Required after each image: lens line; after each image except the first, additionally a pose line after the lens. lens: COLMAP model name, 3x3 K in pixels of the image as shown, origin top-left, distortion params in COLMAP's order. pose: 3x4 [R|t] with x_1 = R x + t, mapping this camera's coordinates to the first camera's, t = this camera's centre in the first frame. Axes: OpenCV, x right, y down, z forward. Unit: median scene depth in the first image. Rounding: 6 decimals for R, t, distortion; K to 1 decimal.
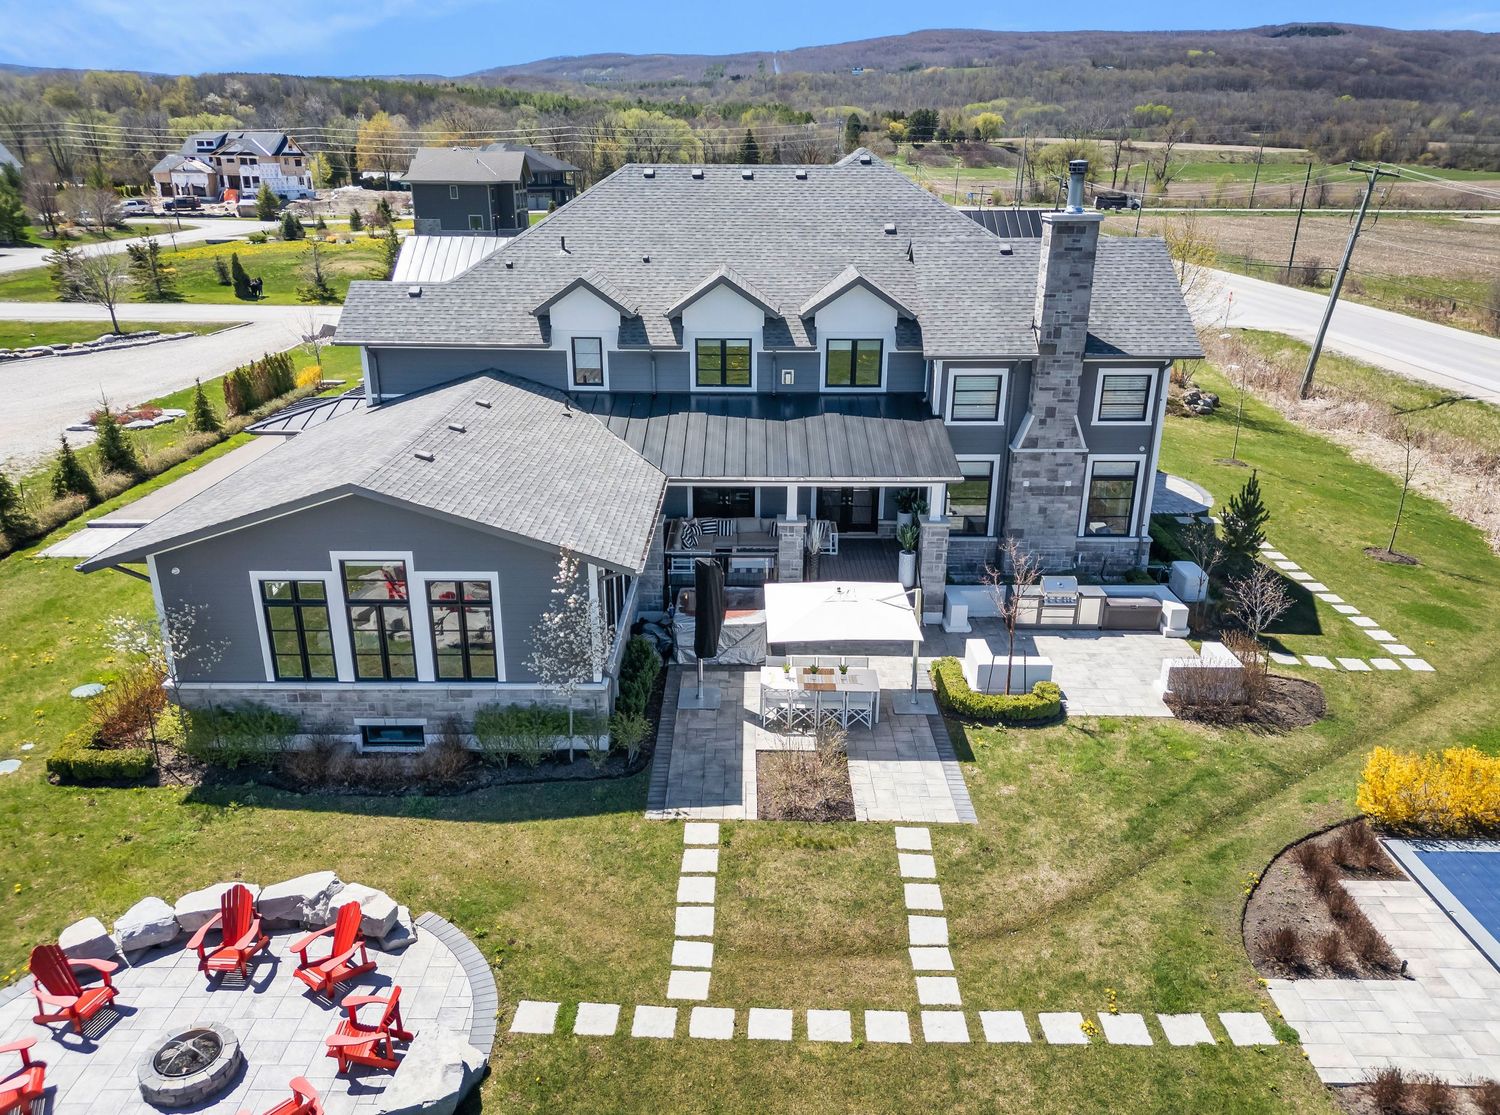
lens RADIAL K [[1090.9, 0, 746.5], [0, 1090.9, 568.0], [0, 0, 1]] dist [0.066019, -0.056283]
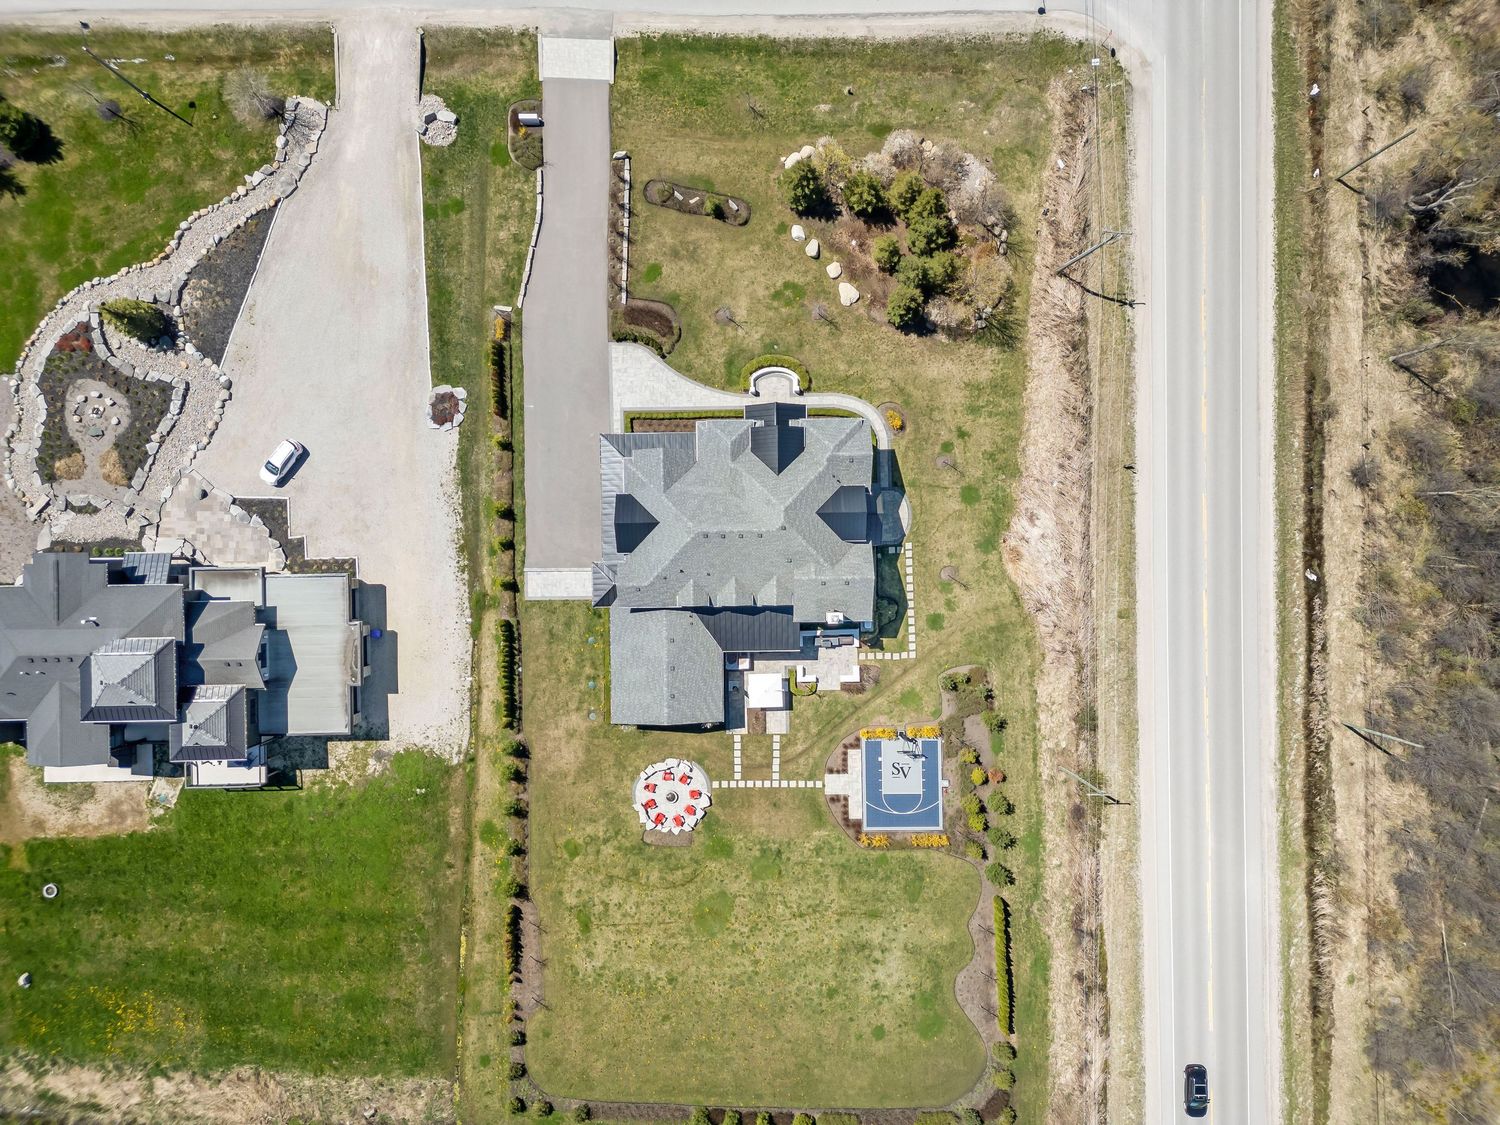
lens RADIAL K [[1044.6, 0, 747.0], [0, 1044.6, 564.7], [0, 0, 1]] dist [0.088180, -0.093450]
pose [[0.999774, -0.021171, -0.001930, 0.030931], [0.009046, 0.341504, 0.939837, -4.394945], [-0.019238, -0.939642, 0.341618, 0.042776]]
